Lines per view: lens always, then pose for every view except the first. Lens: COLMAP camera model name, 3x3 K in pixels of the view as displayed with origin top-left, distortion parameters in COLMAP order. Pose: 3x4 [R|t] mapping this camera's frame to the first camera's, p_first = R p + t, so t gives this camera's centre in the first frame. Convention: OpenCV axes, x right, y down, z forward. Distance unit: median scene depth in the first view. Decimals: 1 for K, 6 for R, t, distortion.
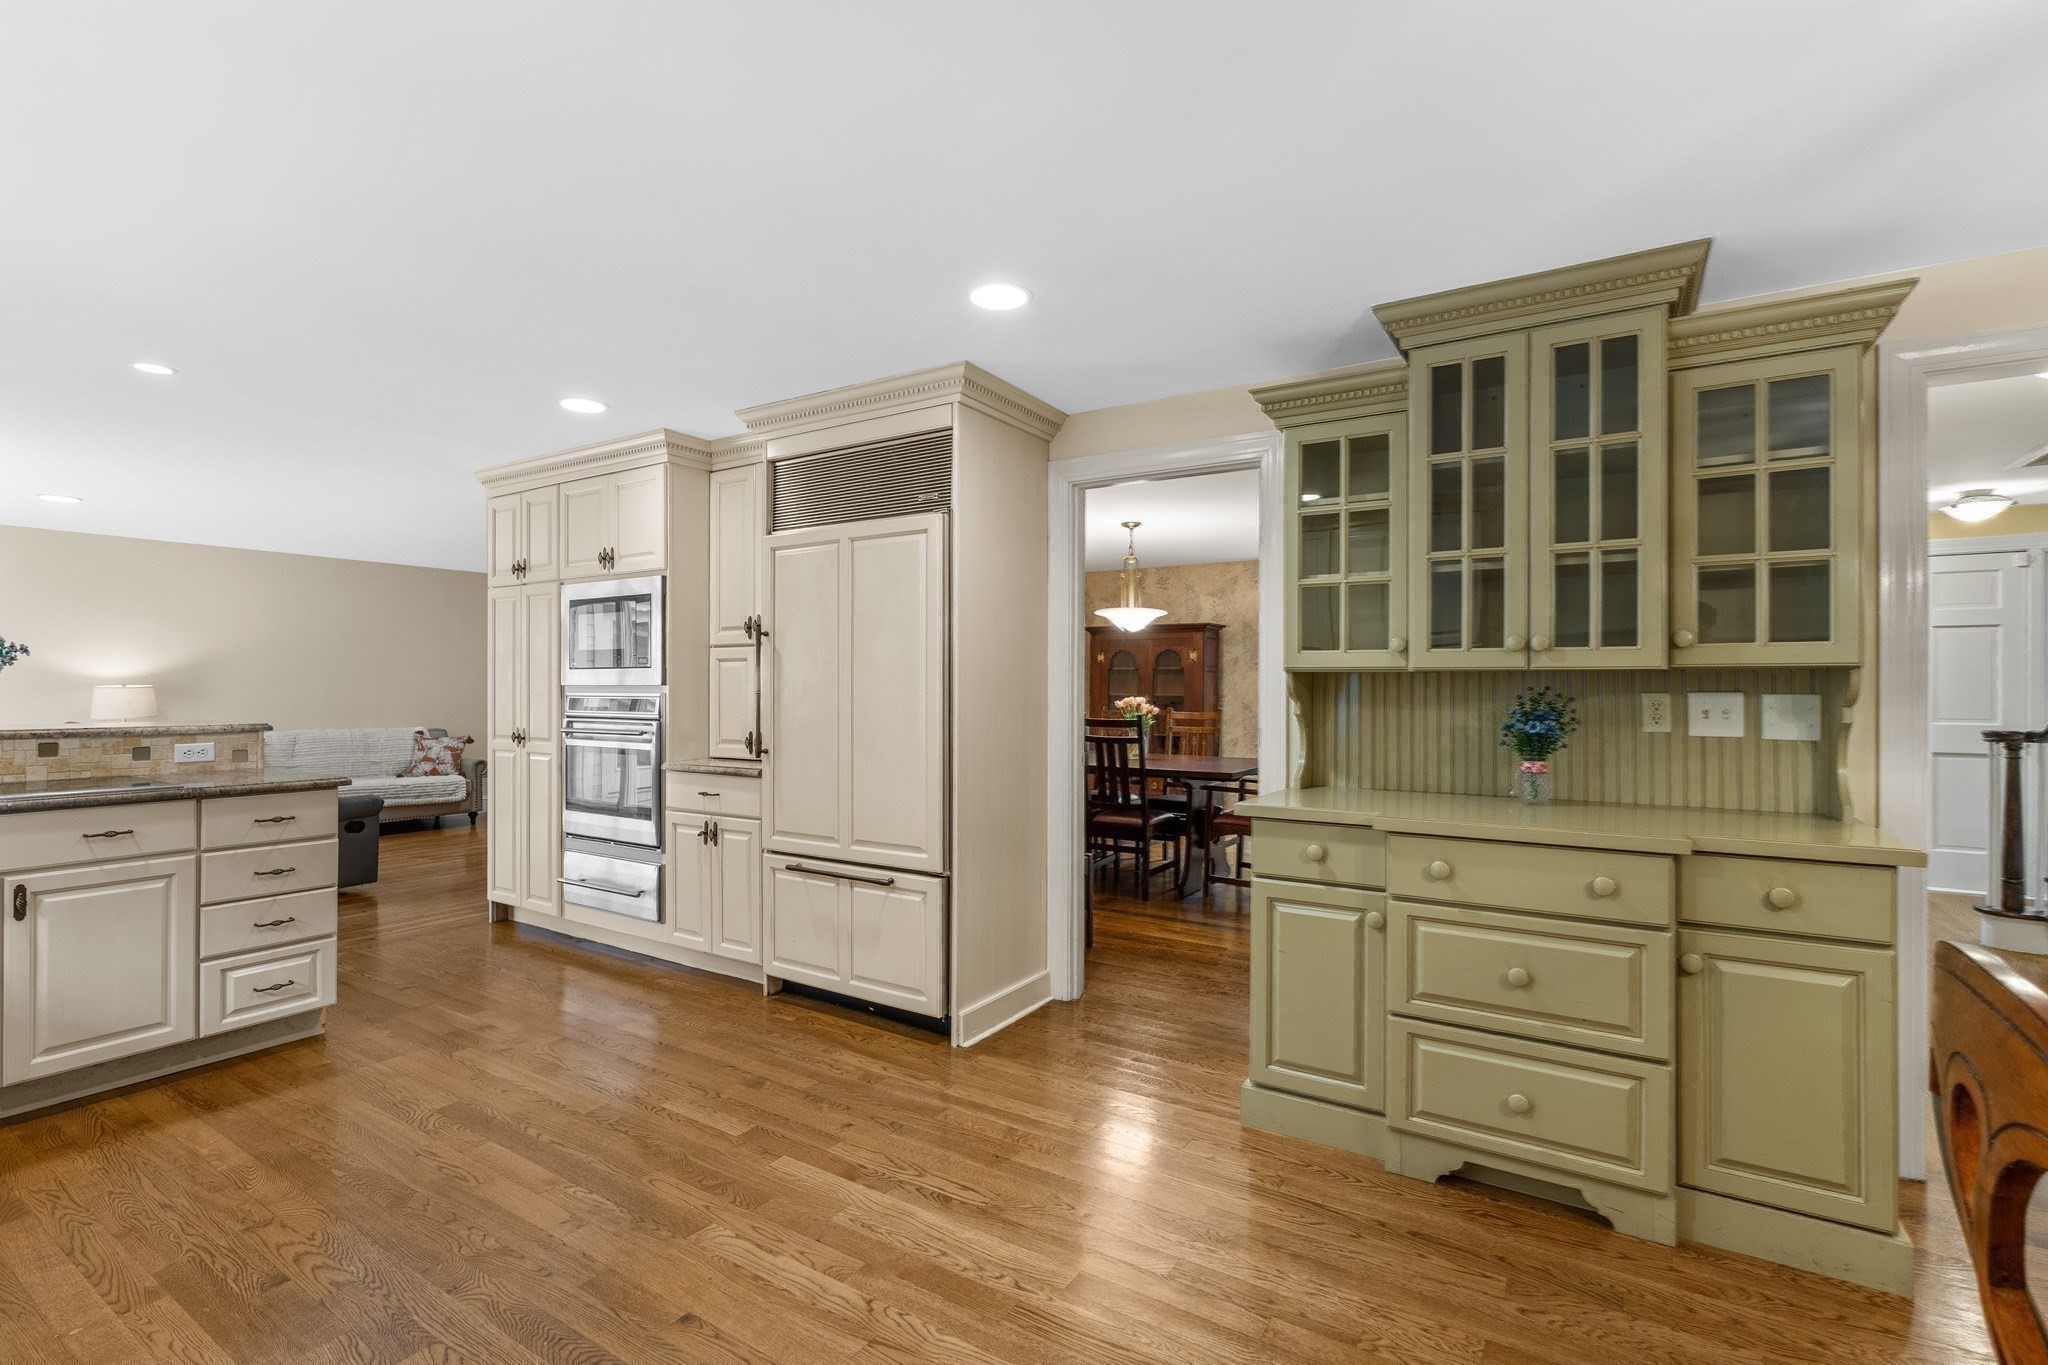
lens RADIAL K [[919.6, 0, 1029.0], [0, 919.6, 685.0], [0, 0, 1]] dist [-0.004729, 0.000774]
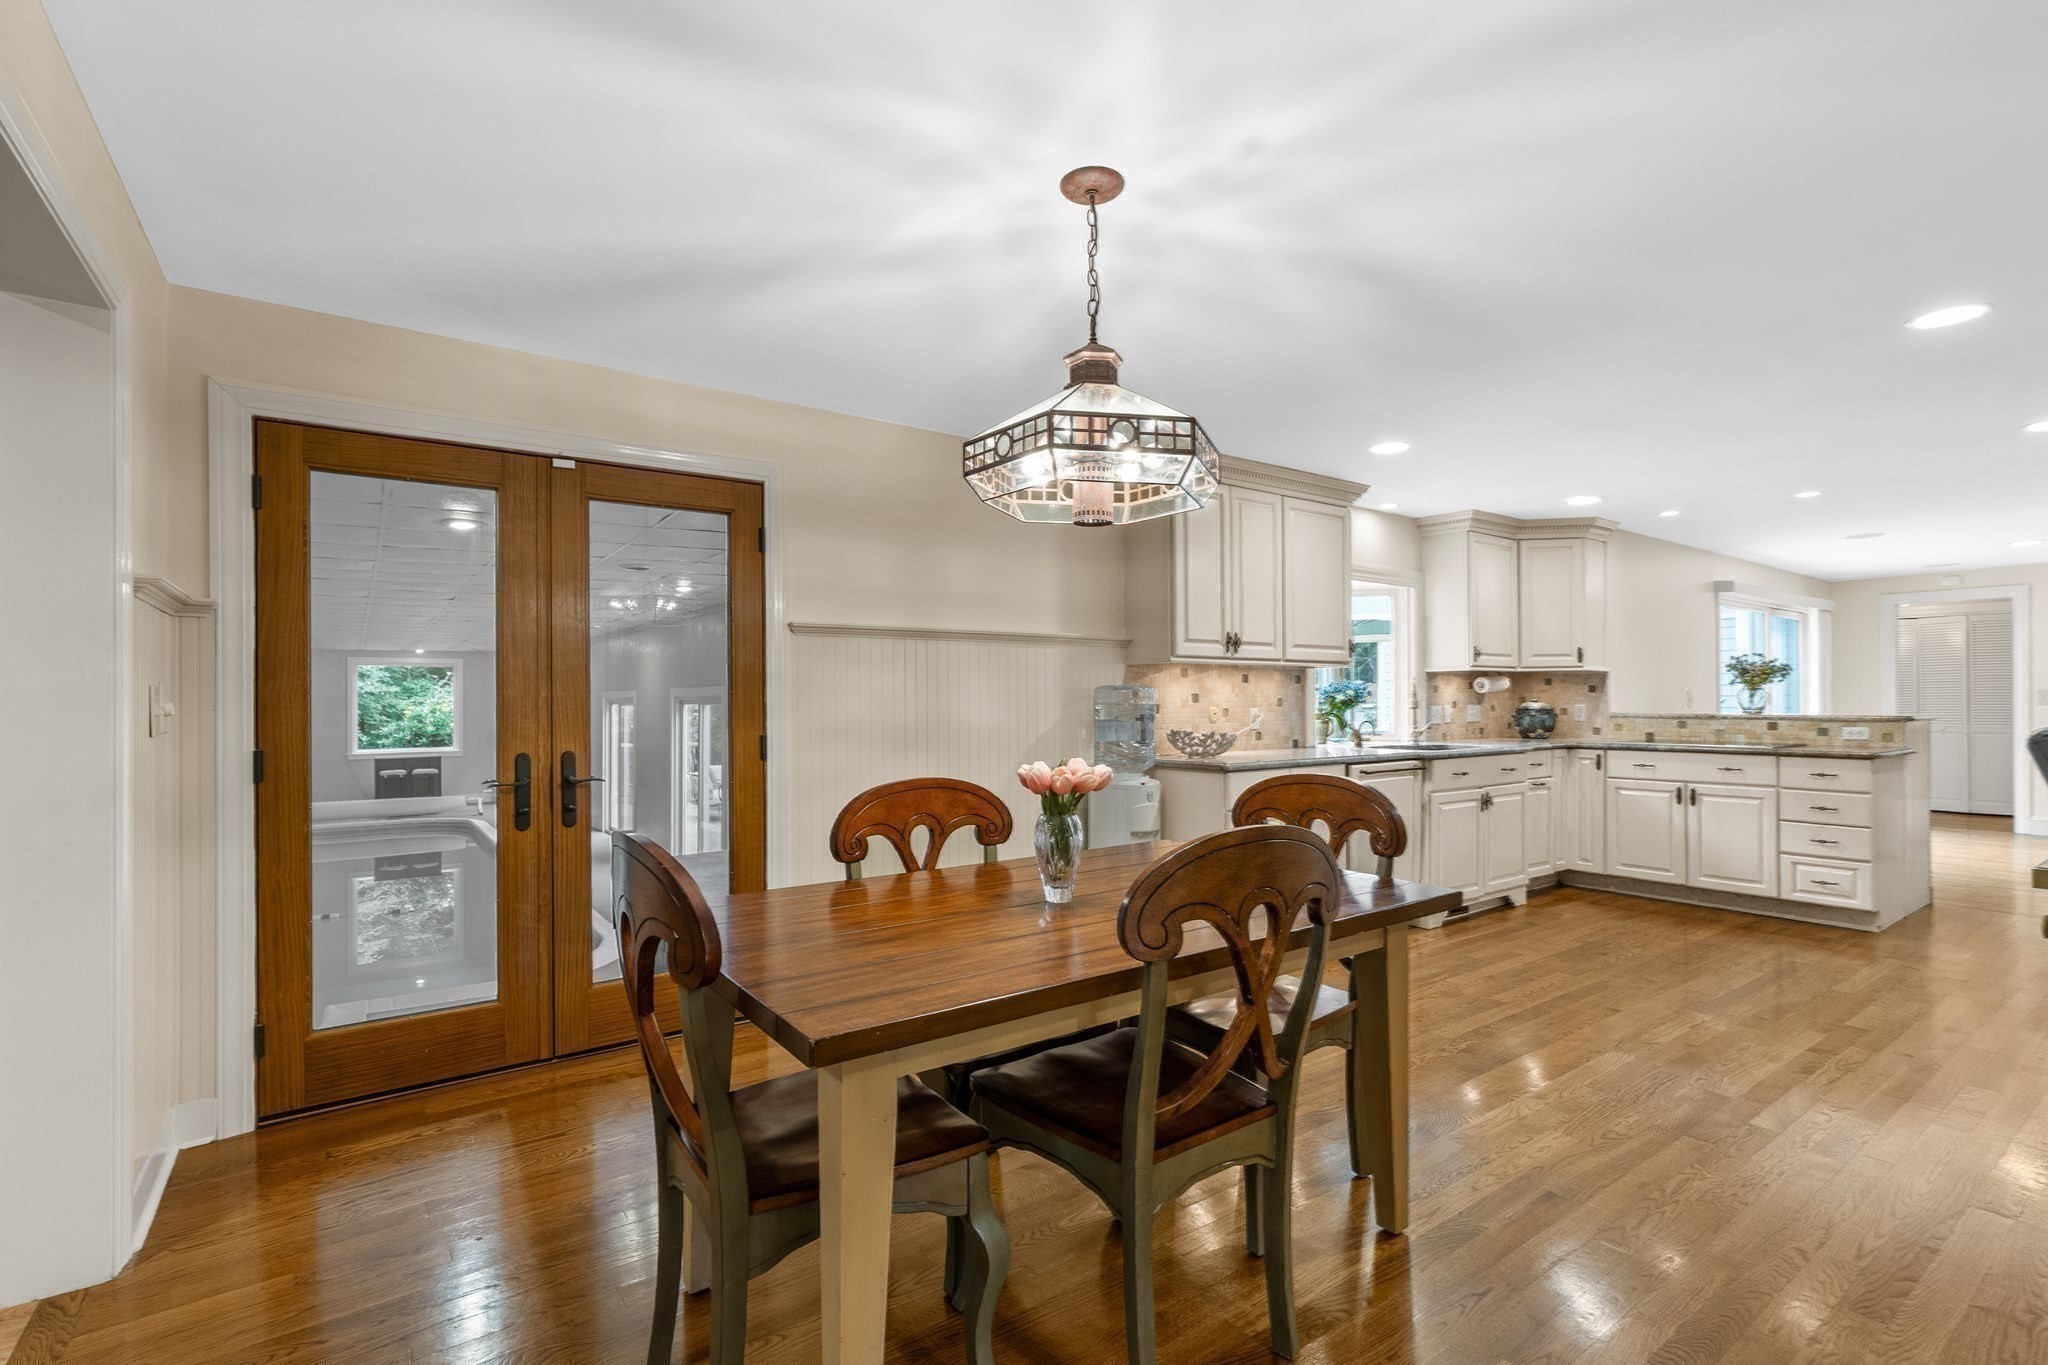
lens RADIAL K [[919.6, 0, 1020.5], [0, 919.6, 691.4], [0, 0, 1]] dist [-0.004729, 0.000774]
pose [[-0.378774, -0.009580, -0.925440, 1.179715], [0.004206, 0.999918, -0.012072, 0.019942], [0.925480, -0.008465, -0.378703, 0.351701]]
